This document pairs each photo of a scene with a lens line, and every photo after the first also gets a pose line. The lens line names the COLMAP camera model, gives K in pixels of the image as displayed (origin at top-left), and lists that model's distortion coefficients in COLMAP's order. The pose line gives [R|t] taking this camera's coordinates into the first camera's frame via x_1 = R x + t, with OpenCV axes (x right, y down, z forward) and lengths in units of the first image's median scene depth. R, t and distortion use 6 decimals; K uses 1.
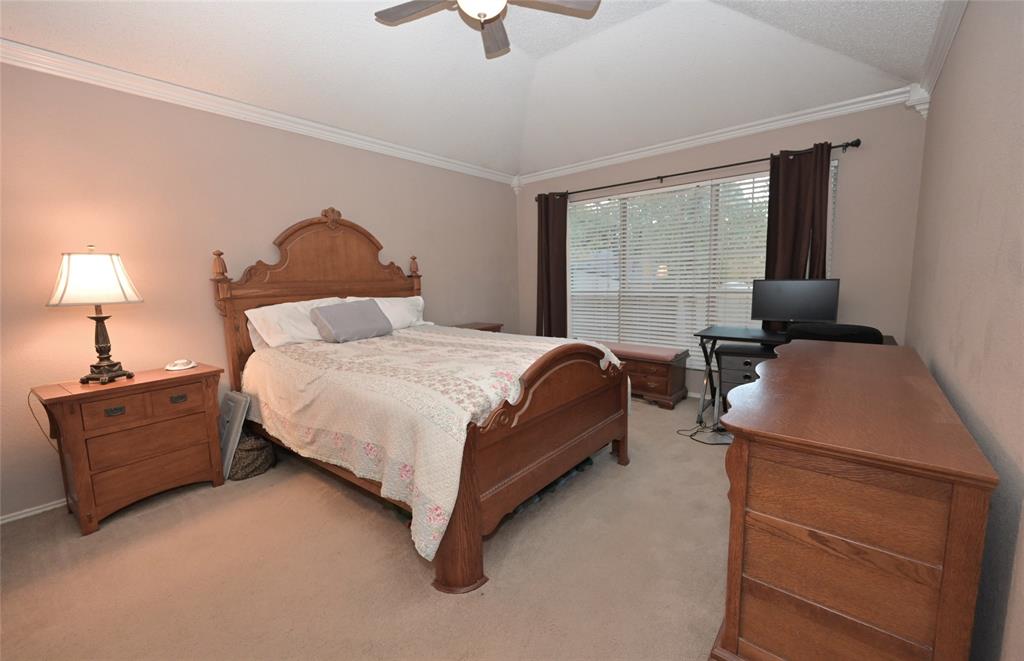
lens RADIAL K [[417.5, 0, 512.0], [0, 417.5, 330.5], [0, 0, 1]] dist [-0.000257, -0.000138]
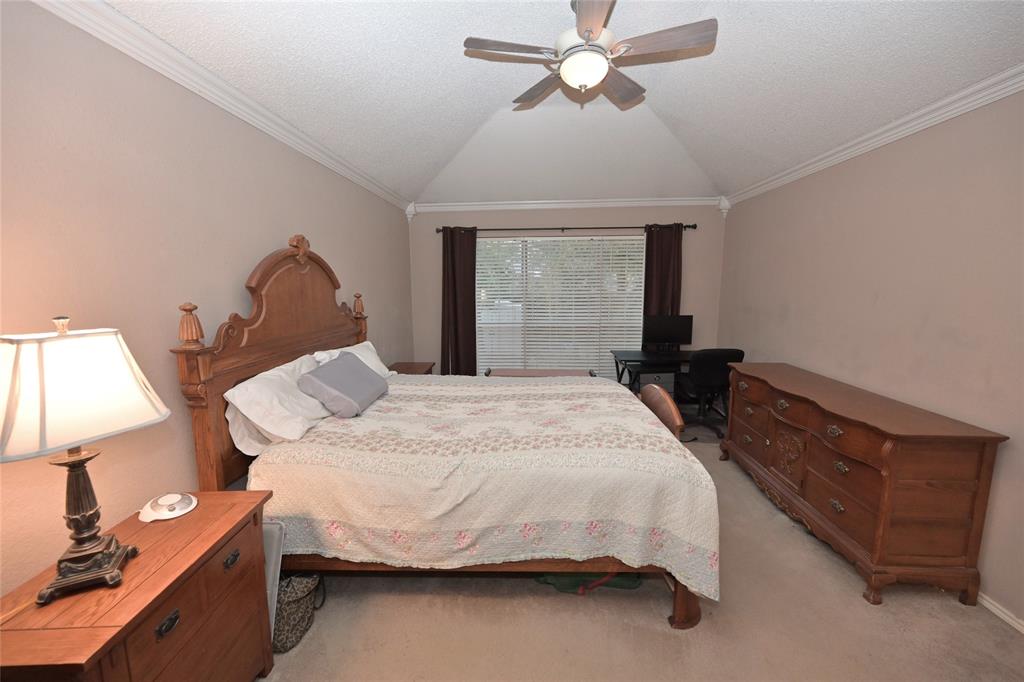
lens RADIAL K [[407.8, 0, 512.0], [0, 407.8, 341.0], [0, 0, 1]] dist [-0.000820, 0.000136]
pose [[0.796147, -0.066638, 0.601423, -0.584537], [0.063529, 0.997630, 0.026440, -0.103505], [-0.601759, 0.017157, 0.798493, 0.201634]]
